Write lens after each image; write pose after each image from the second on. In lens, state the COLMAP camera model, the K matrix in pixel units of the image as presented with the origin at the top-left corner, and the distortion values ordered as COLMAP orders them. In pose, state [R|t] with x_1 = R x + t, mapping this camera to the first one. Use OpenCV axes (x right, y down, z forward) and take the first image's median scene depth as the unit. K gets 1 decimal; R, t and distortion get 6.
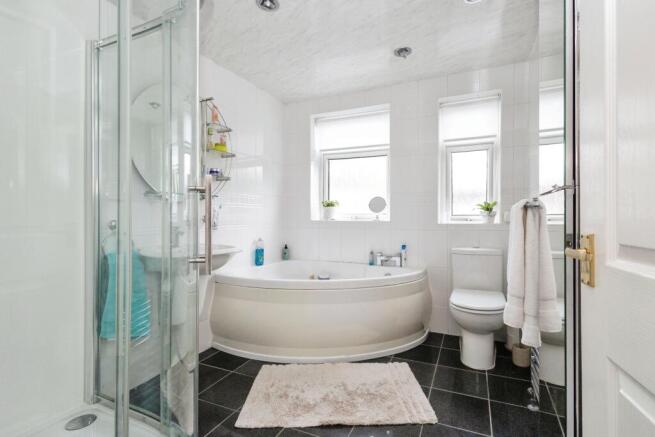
lens RADIAL K [[304.0, 0, 321.1], [0, 304.0, 211.1], [0, 0, 1]] dist [0.015108, 0.000026]
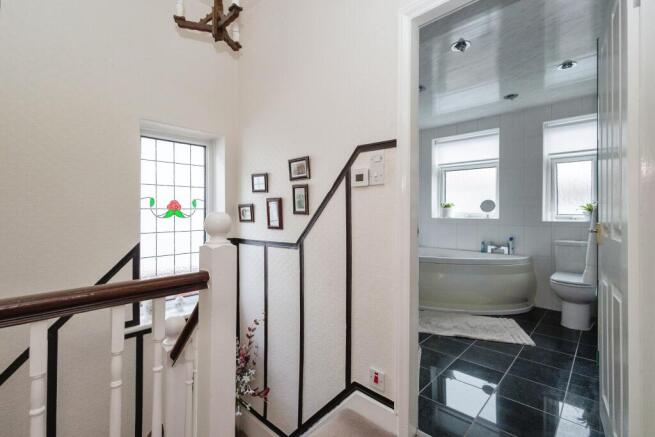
lens RADIAL K [[304.0, 0, 321.1], [0, 304.0, 211.1], [0, 0, 1]] dist [0.015108, 0.000026]
pose [[0.956735, 0.000042, -0.290961, -0.120460], [0.001551, 0.999985, 0.005243, -0.007992], [0.290956, -0.005468, 0.956721, -0.465049]]
